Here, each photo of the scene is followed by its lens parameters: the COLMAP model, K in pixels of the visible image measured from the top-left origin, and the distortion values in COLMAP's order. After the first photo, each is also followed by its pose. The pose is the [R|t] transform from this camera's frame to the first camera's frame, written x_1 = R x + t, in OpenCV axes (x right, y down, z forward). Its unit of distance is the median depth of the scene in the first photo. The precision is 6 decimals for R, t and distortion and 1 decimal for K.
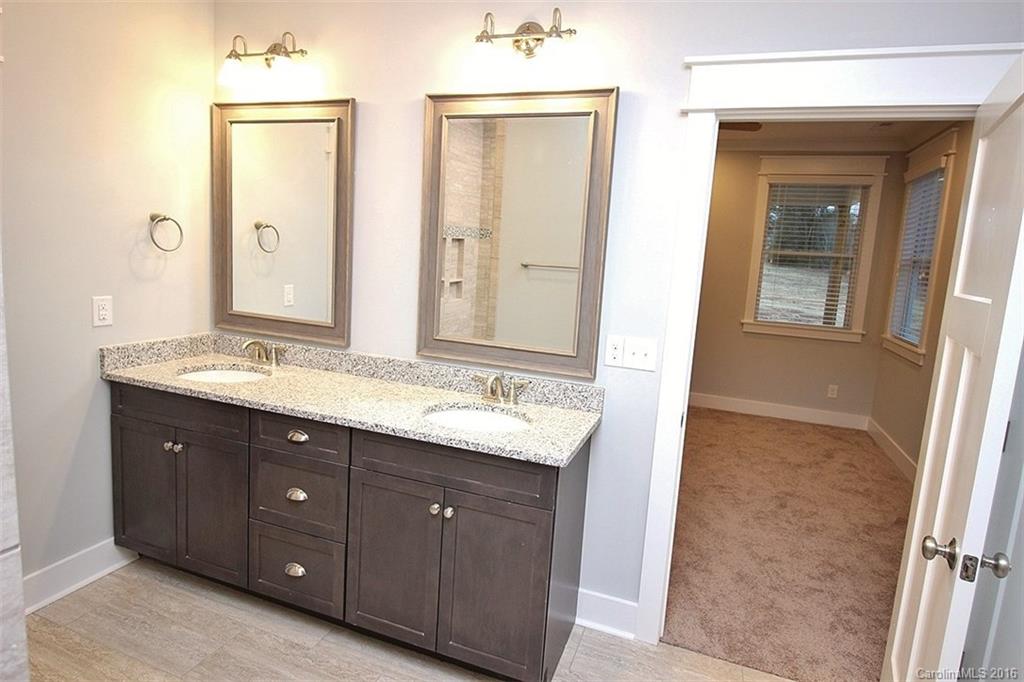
lens RADIAL K [[565.2, 0, 515.8], [0, 565.2, 326.3], [0, 0, 1]] dist [0.006323, -0.011453]
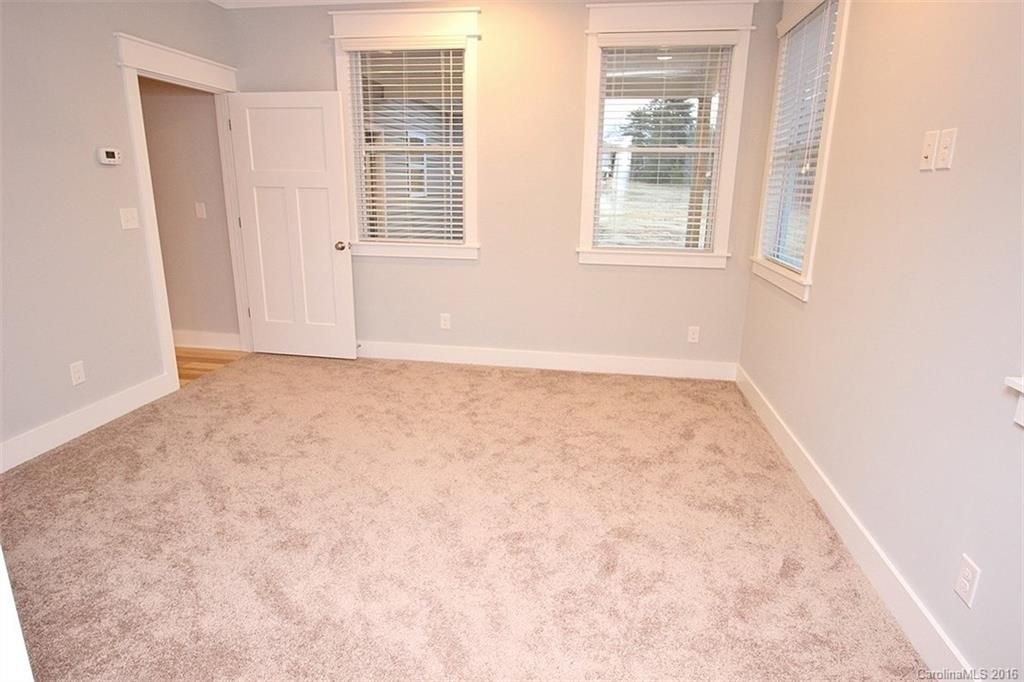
lens RADIAL K [[565.2, 0, 515.8], [0, 565.2, 326.3], [0, 0, 1]] dist [0.006323, -0.011453]
pose [[0.979153, -0.091195, 0.181501, 0.232127], [0.068187, 0.989271, 0.129203, -0.013215], [-0.191337, -0.114133, 0.974866, 0.374430]]
